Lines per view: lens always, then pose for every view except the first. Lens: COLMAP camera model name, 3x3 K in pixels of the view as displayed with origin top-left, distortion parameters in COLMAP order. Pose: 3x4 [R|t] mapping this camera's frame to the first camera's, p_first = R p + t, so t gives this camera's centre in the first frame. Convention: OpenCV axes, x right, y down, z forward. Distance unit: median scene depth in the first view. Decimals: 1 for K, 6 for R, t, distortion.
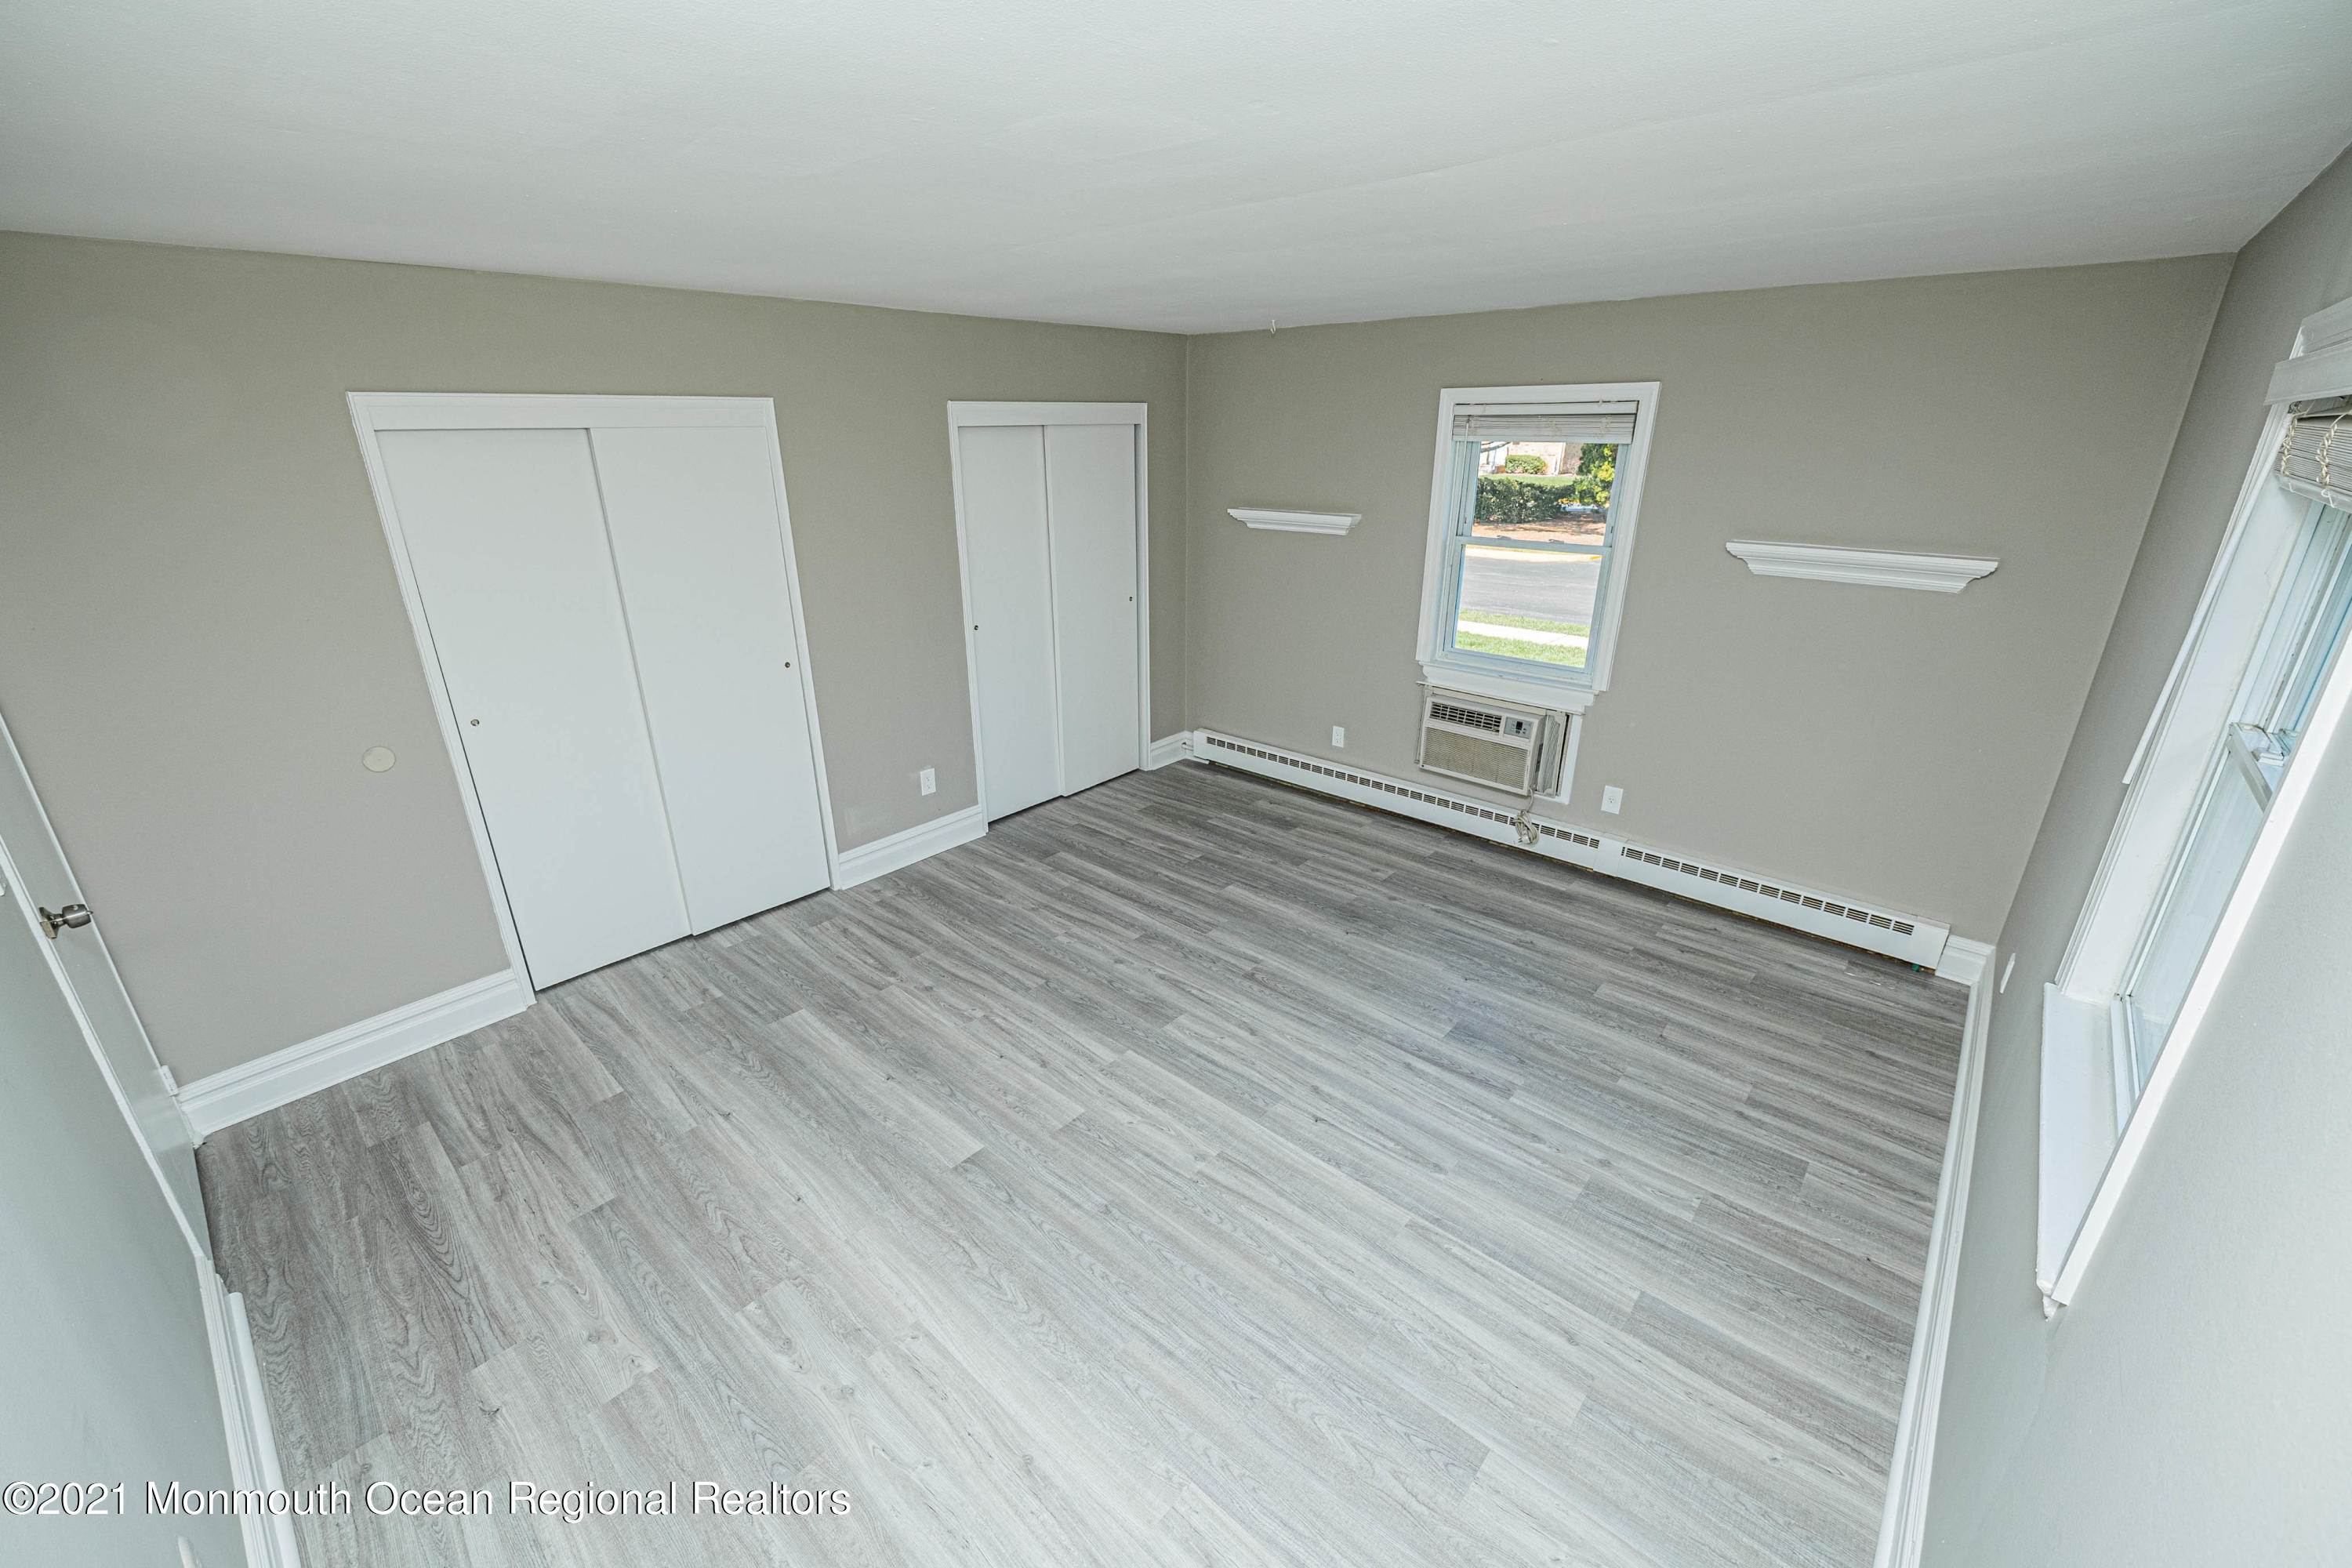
lens RADIAL K [[932.7, 0, 1176.8], [0, 932.7, 787.0], [0, 0, 1]] dist [-0.002005, -0.005528]
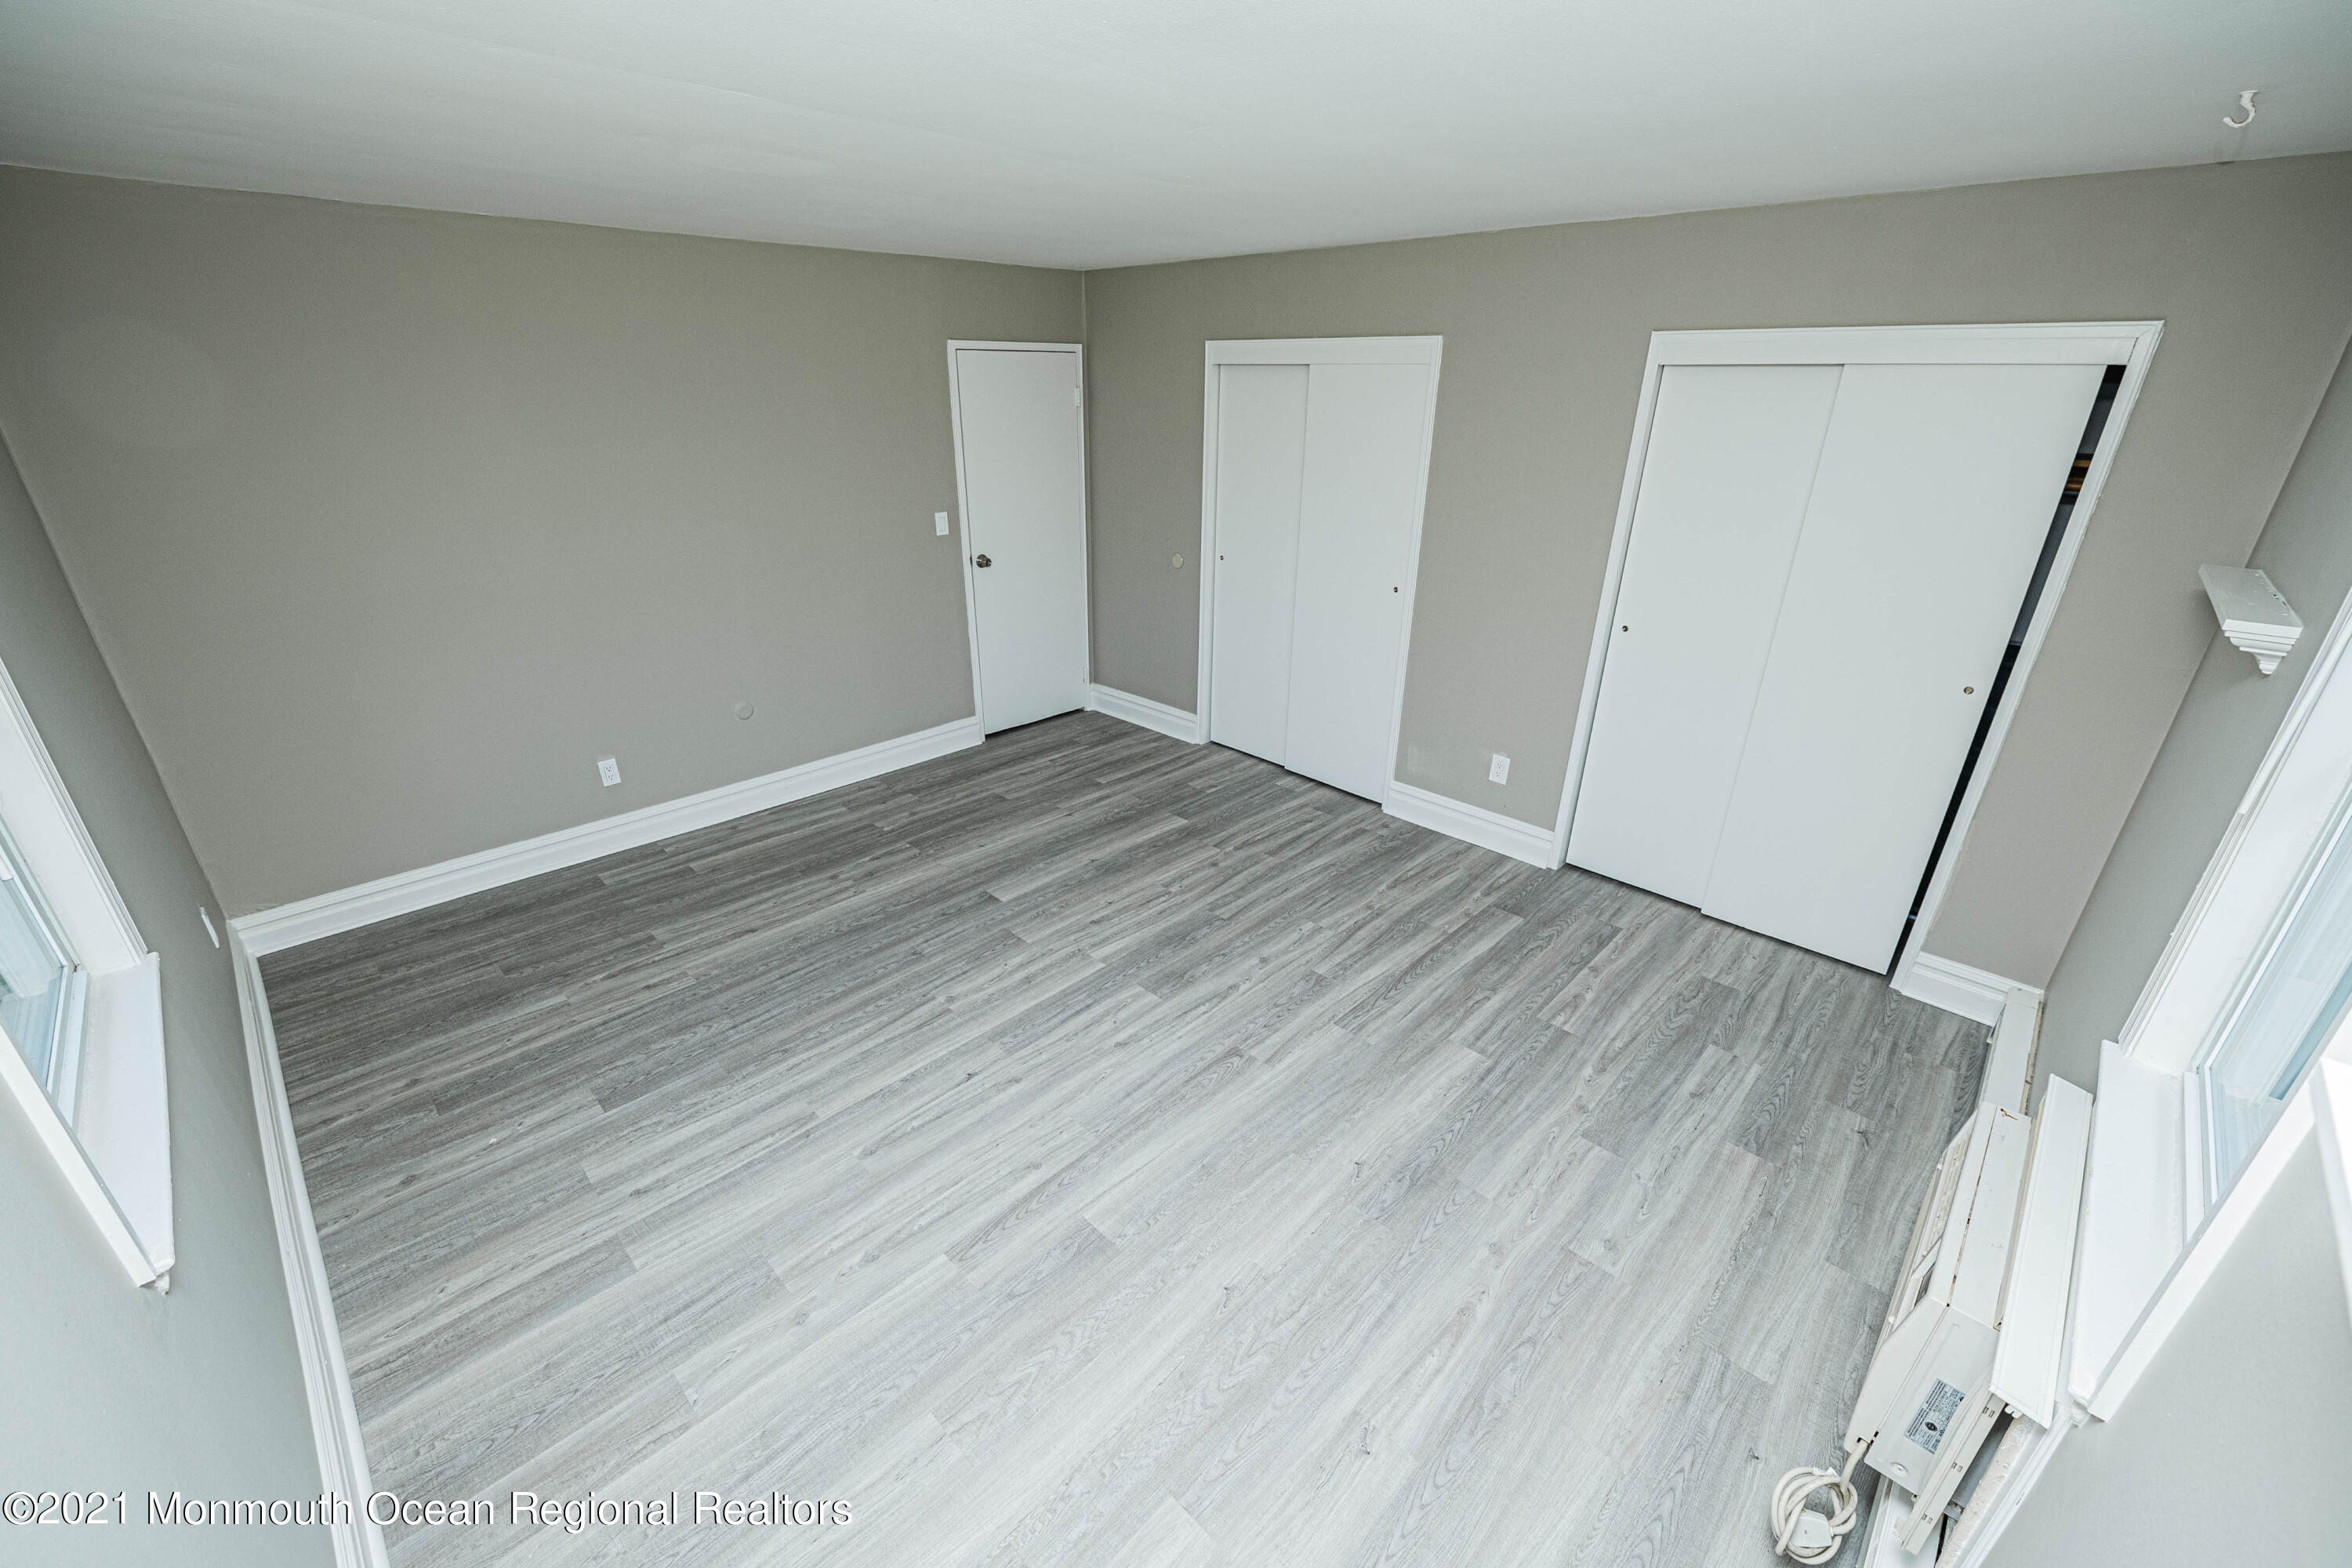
lens RADIAL K [[932.7, 0, 1176.8], [0, 932.7, 787.0], [0, 0, 1]] dist [-0.002005, -0.005528]
pose [[-0.046360, 0.405801, -0.912785, 0.700530], [-0.368153, 0.842505, 0.393254, -0.280607], [0.928609, 0.354276, 0.110339, 0.754752]]
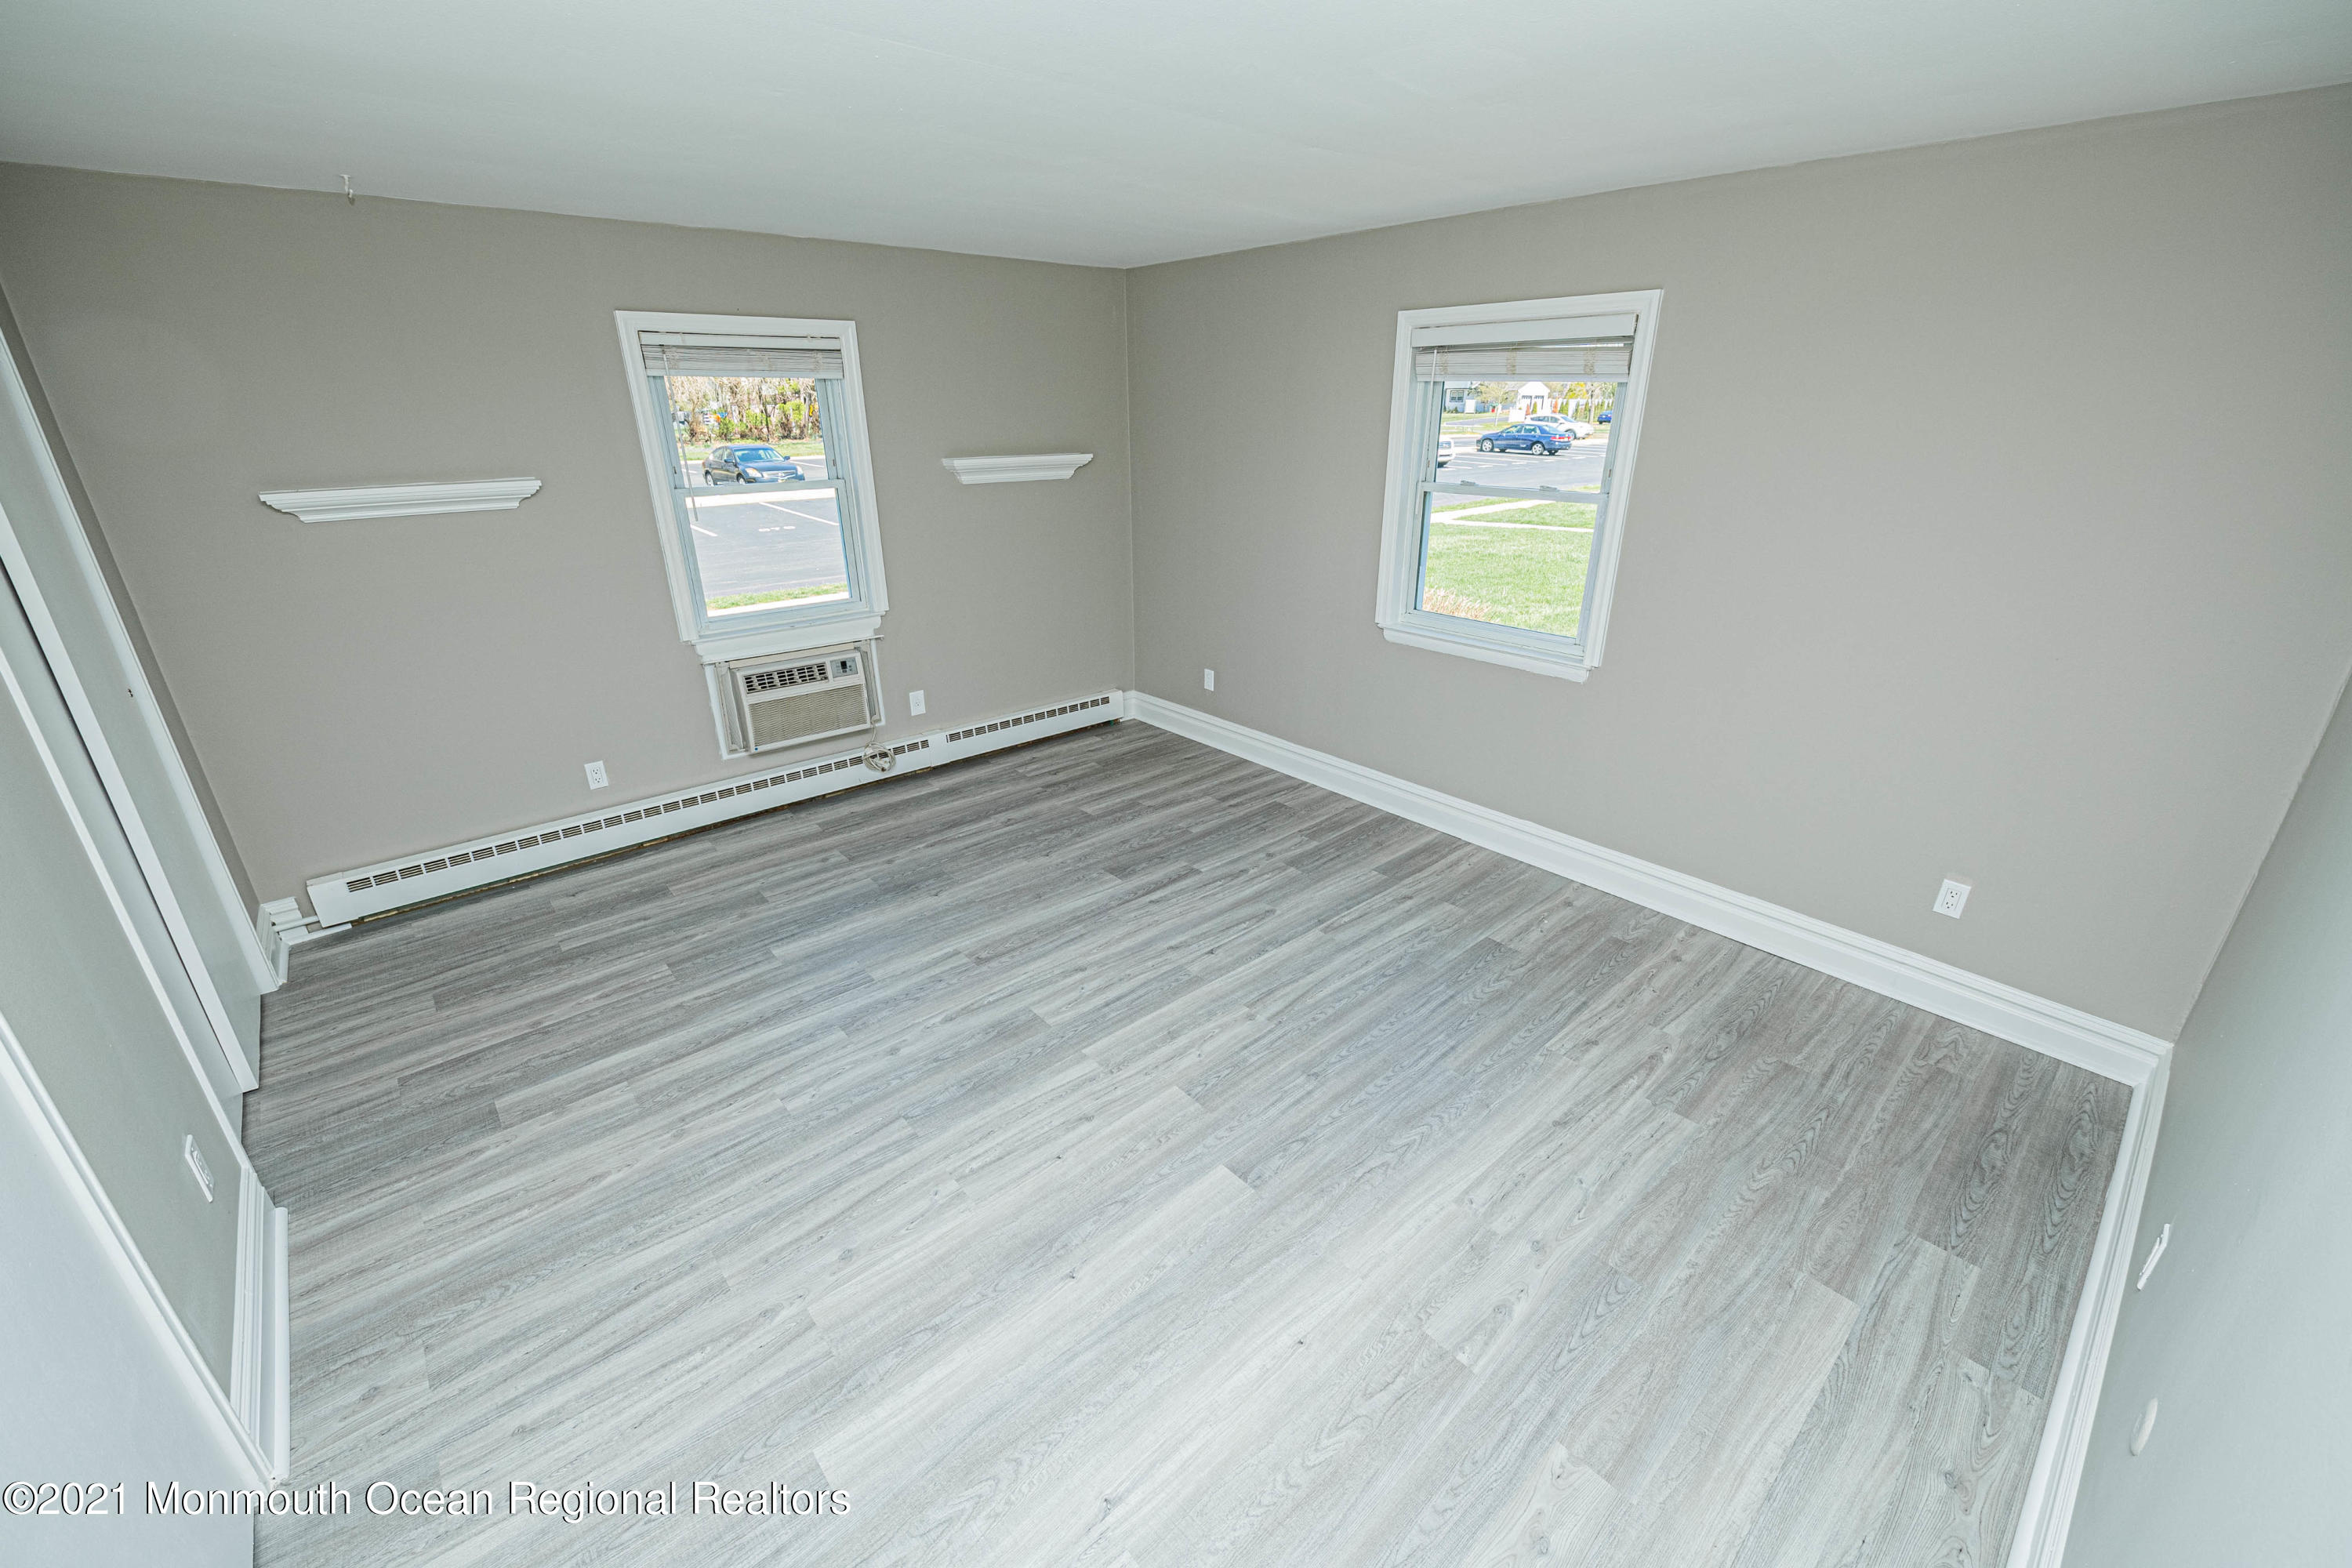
lens RADIAL K [[932.7, 0, 1176.8], [0, 932.7, 787.0], [0, 0, 1]] dist [-0.002005, -0.005528]
pose [[0.121403, -0.377969, 0.917824, -0.648189], [0.358150, 0.879054, 0.314630, -0.159094], [-0.925737, 0.290522, 0.242090, 0.533666]]
